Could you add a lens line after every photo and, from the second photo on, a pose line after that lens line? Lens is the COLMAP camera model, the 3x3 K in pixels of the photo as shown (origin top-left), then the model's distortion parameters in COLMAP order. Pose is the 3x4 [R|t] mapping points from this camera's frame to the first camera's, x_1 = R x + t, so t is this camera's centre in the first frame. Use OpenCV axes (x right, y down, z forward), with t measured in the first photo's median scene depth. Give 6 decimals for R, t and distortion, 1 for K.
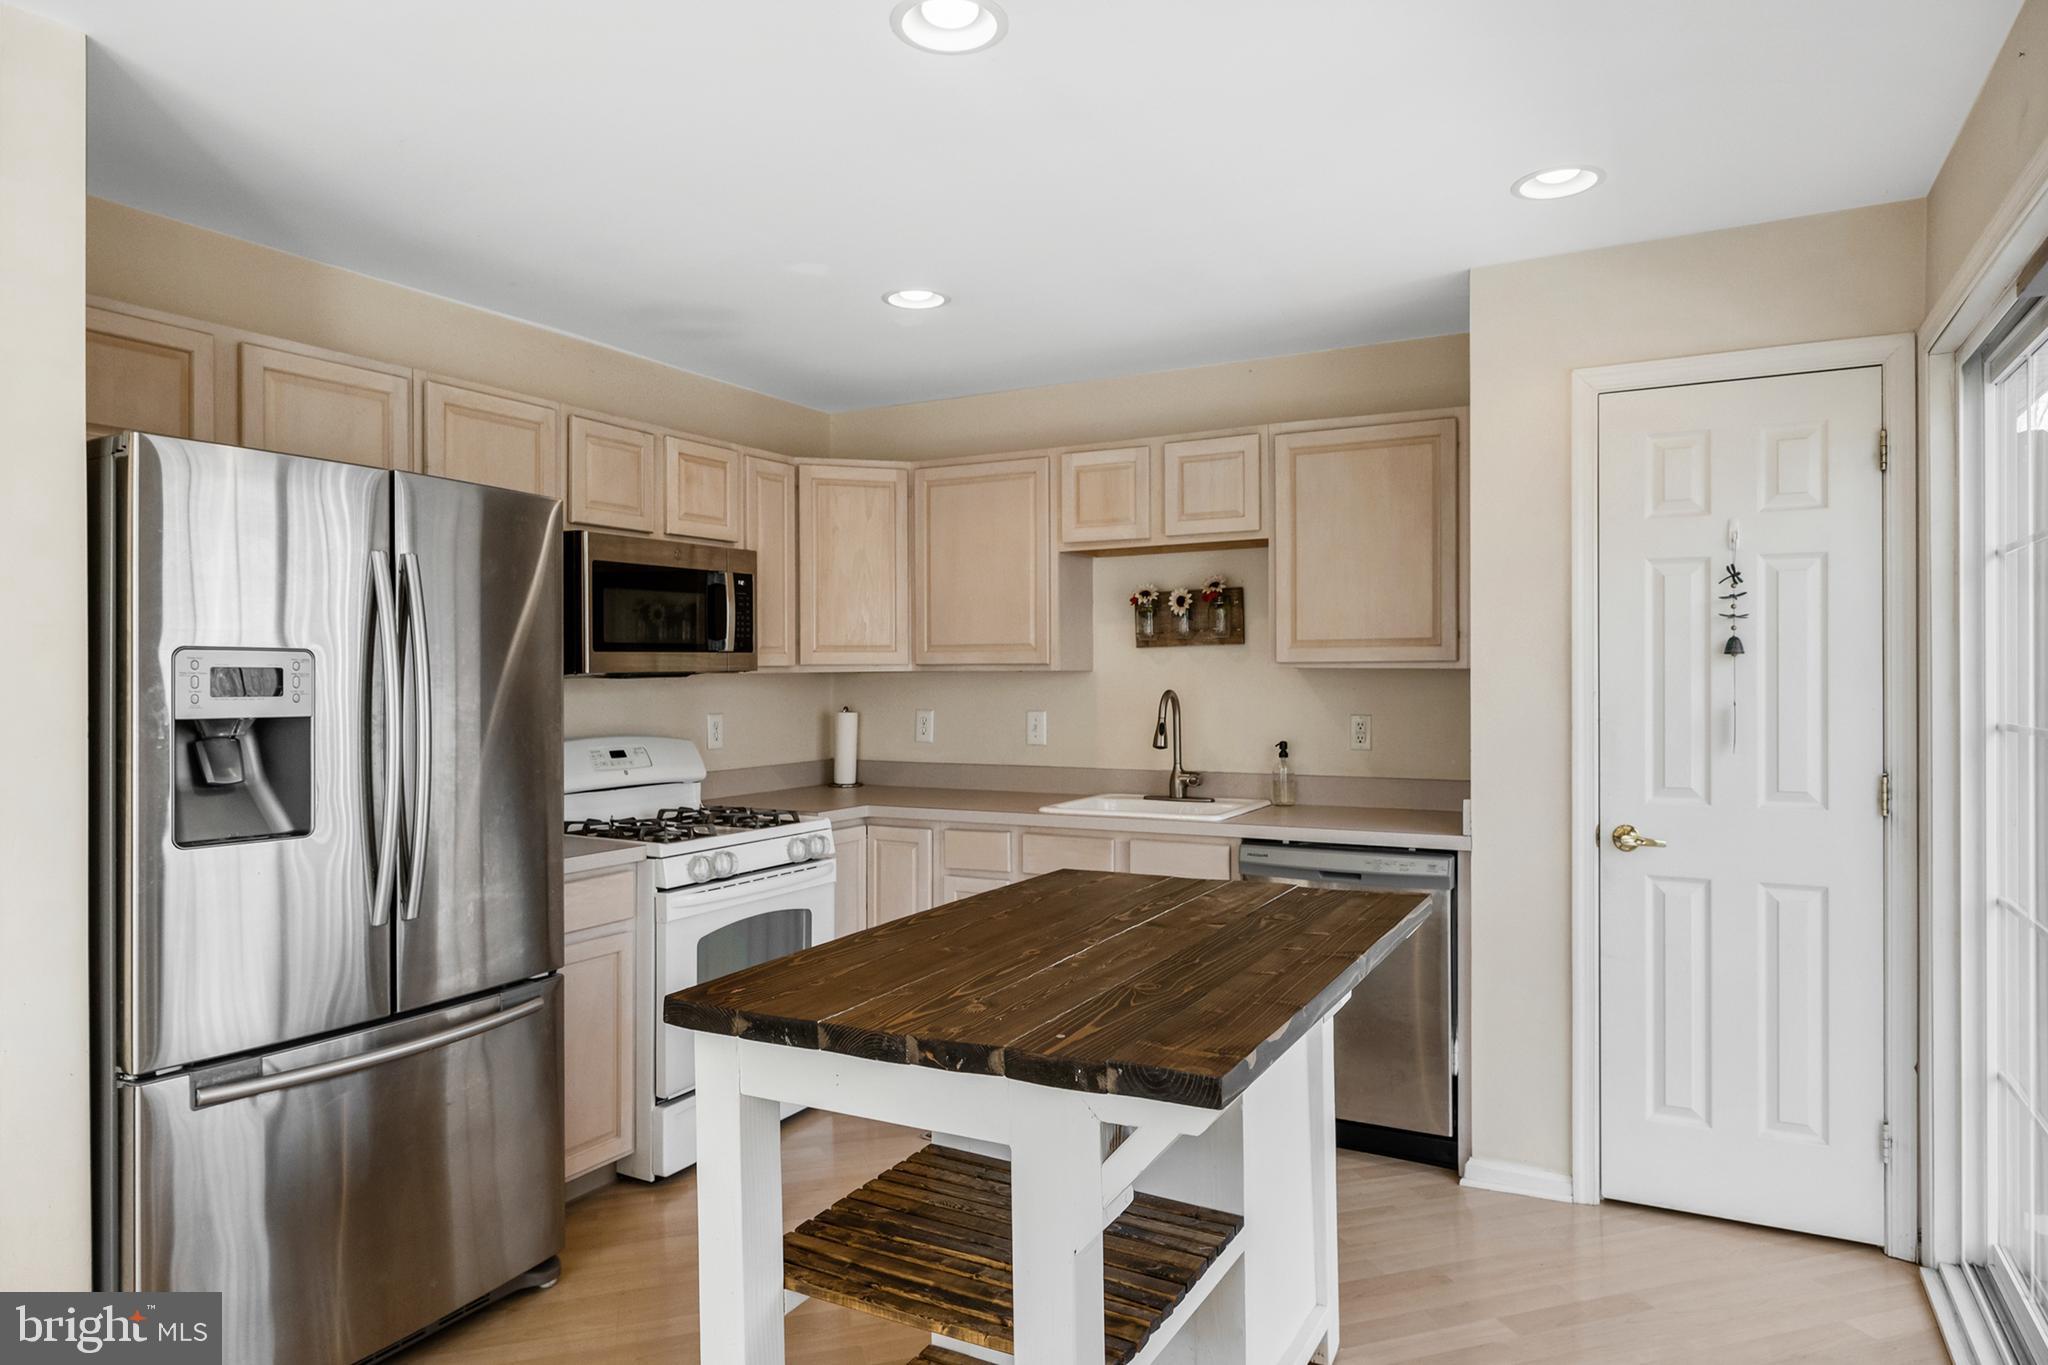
lens RADIAL K [[1237.2, 0, 1095.8], [0, 1237.2, 678.8], [0, 0, 1]] dist [0.001752, 0.000462]
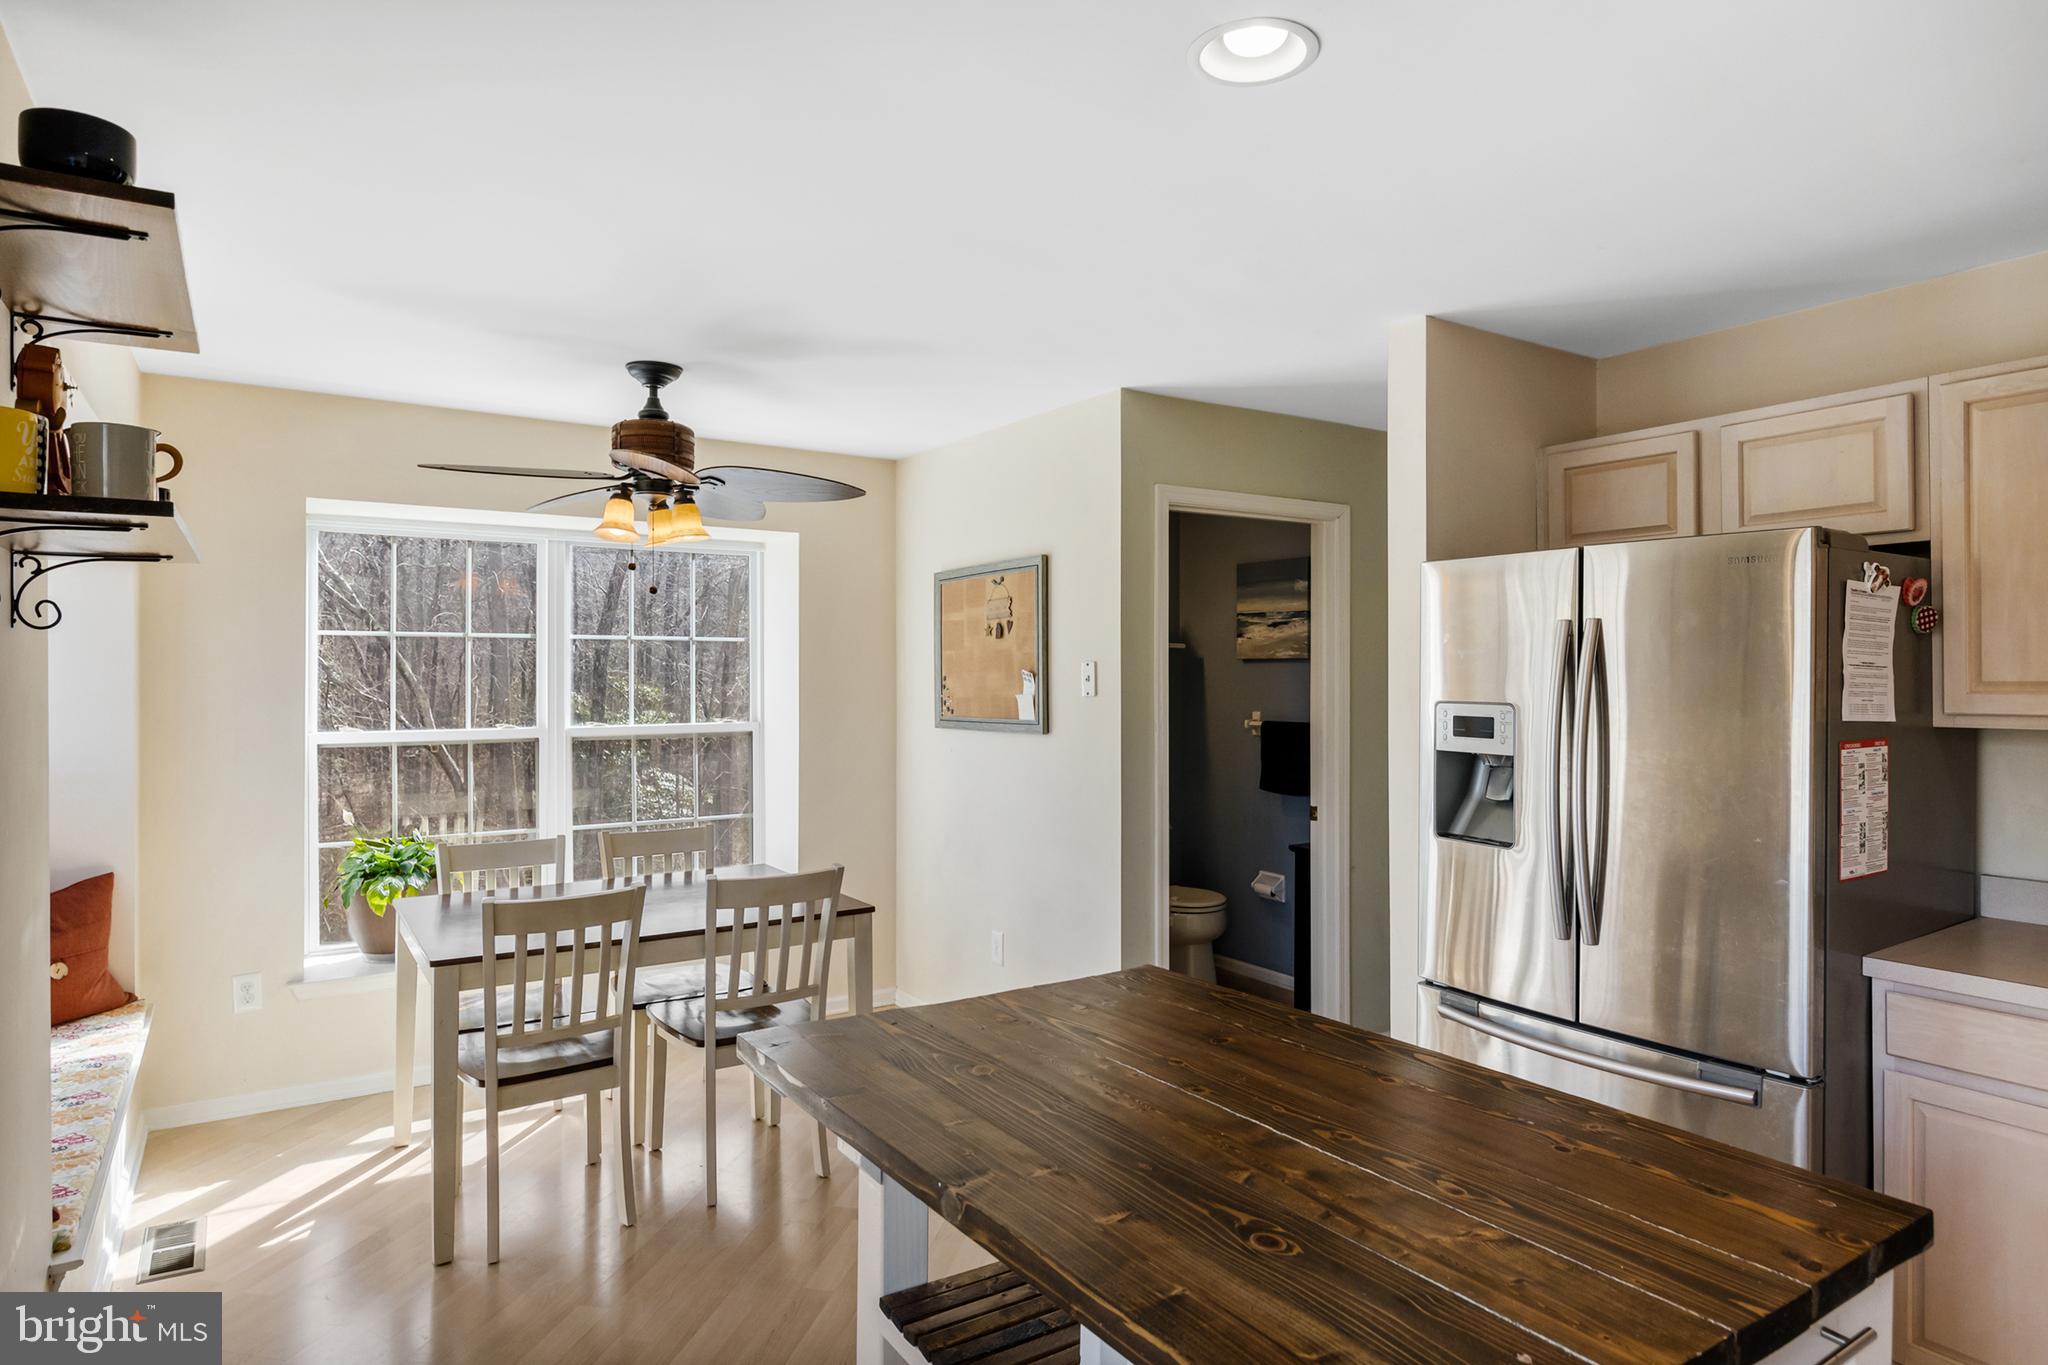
lens RADIAL K [[1133.2, 0, 1010.4], [0, 1133.2, 665.0], [0, 0, 1]] dist [-0.001145, -0.004595]
pose [[-0.495845, 0.002062, -0.868409, 0.368252], [0.002044, 0.999997, 0.001208, -0.038093], [0.868409, -0.001177, -0.495848, 0.651349]]
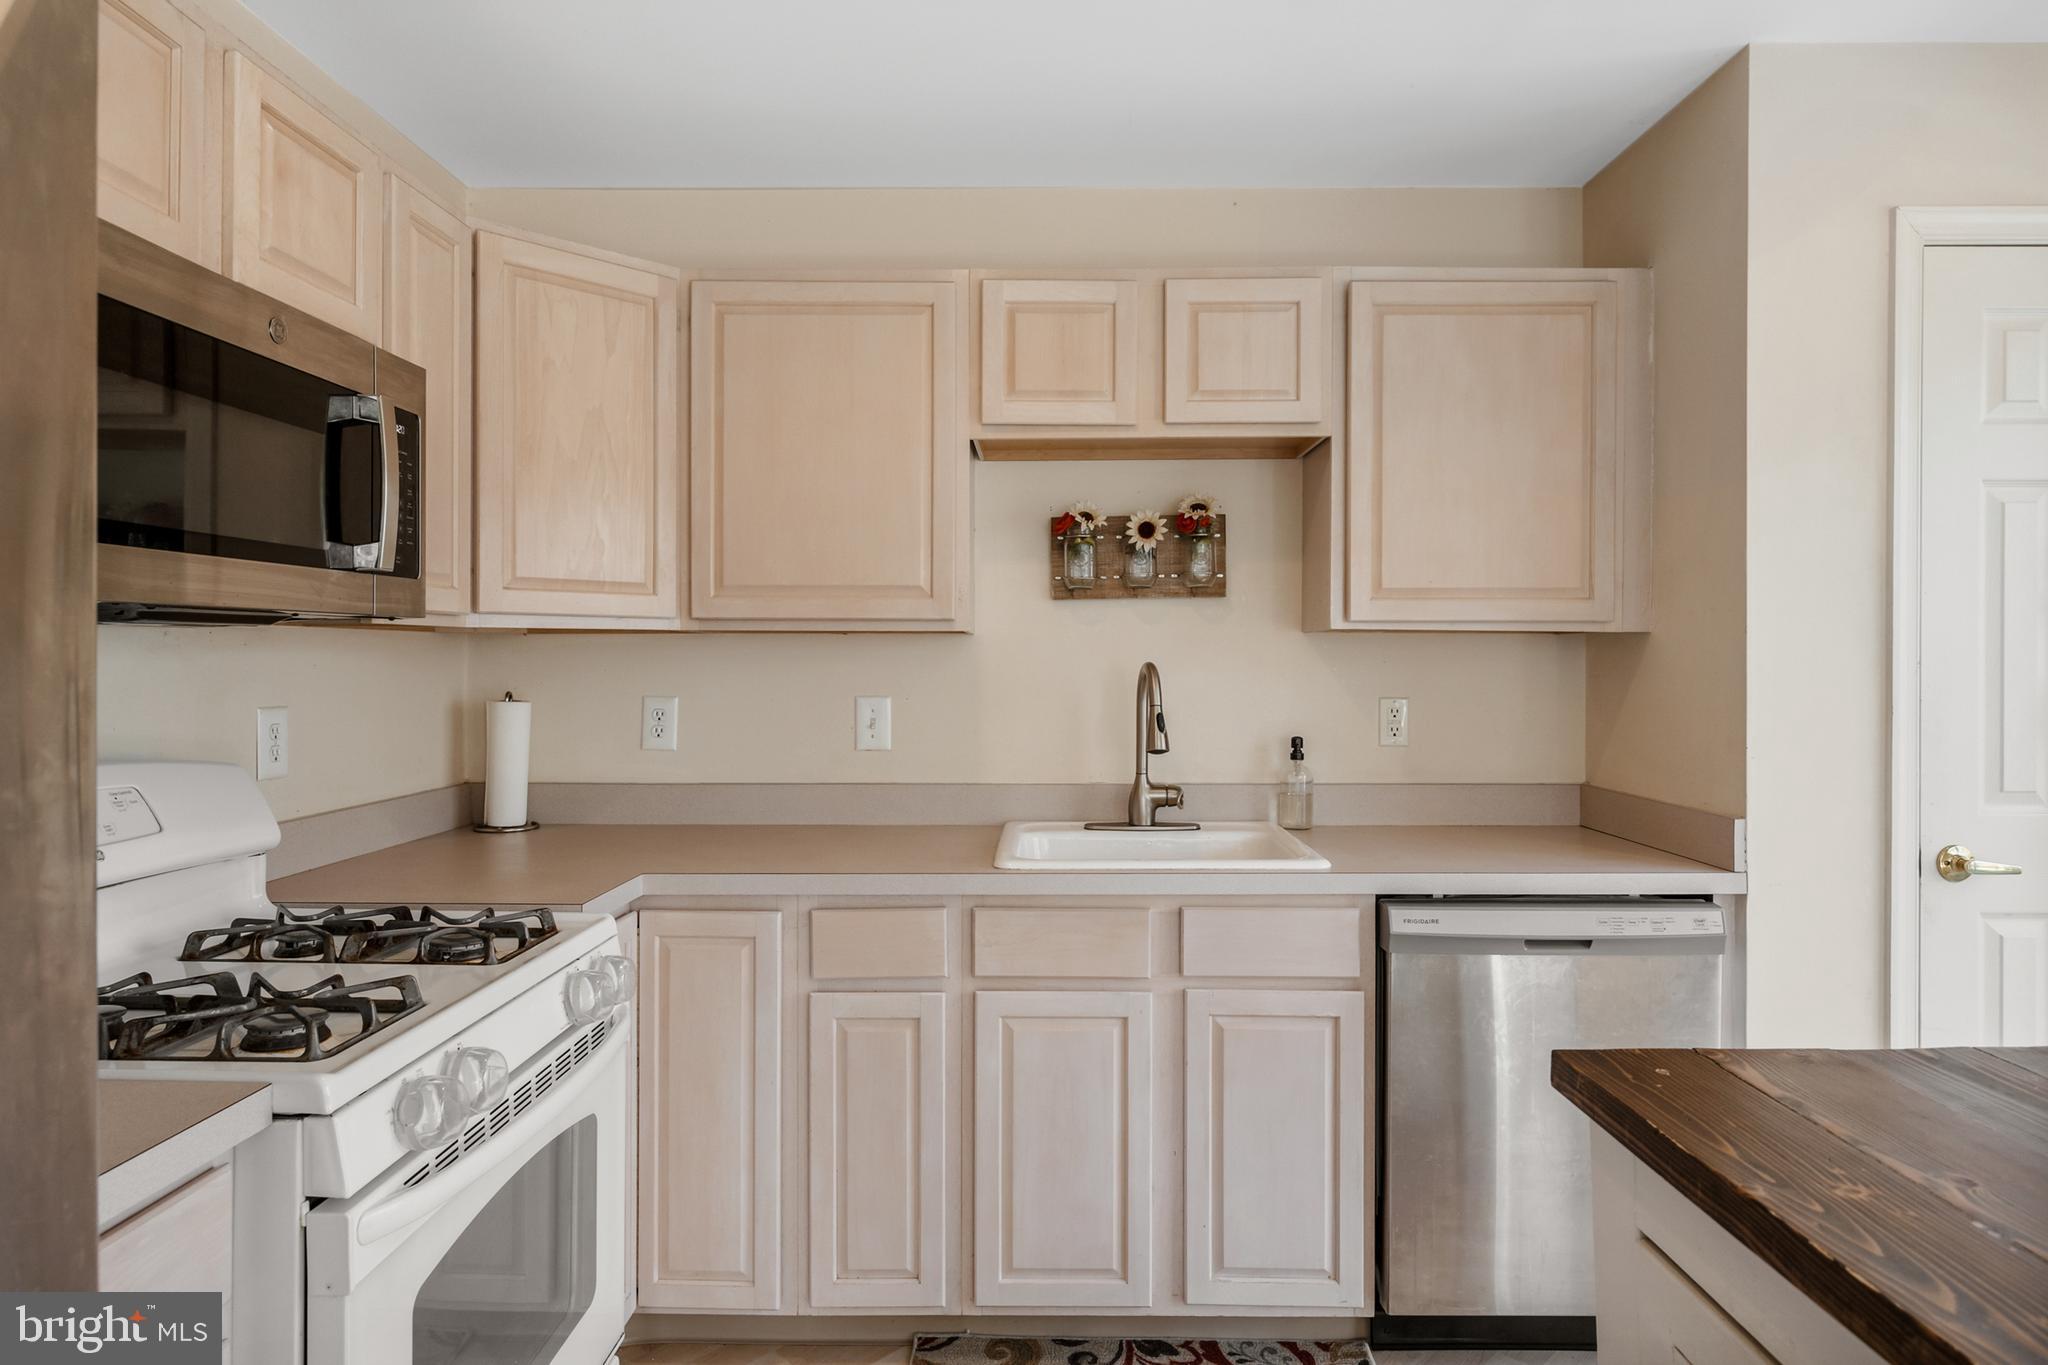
lens RADIAL K [[1133.2, 0, 1094.7], [0, 1133.2, 667.9], [0, 0, 1]] dist [-0.001145, -0.004595]
pose [[0.888519, 0.003363, 0.458828, -0.256938], [-0.004004, 0.999992, 0.000425, 0.012554], [-0.458823, -0.002215, 0.888525, 0.514235]]
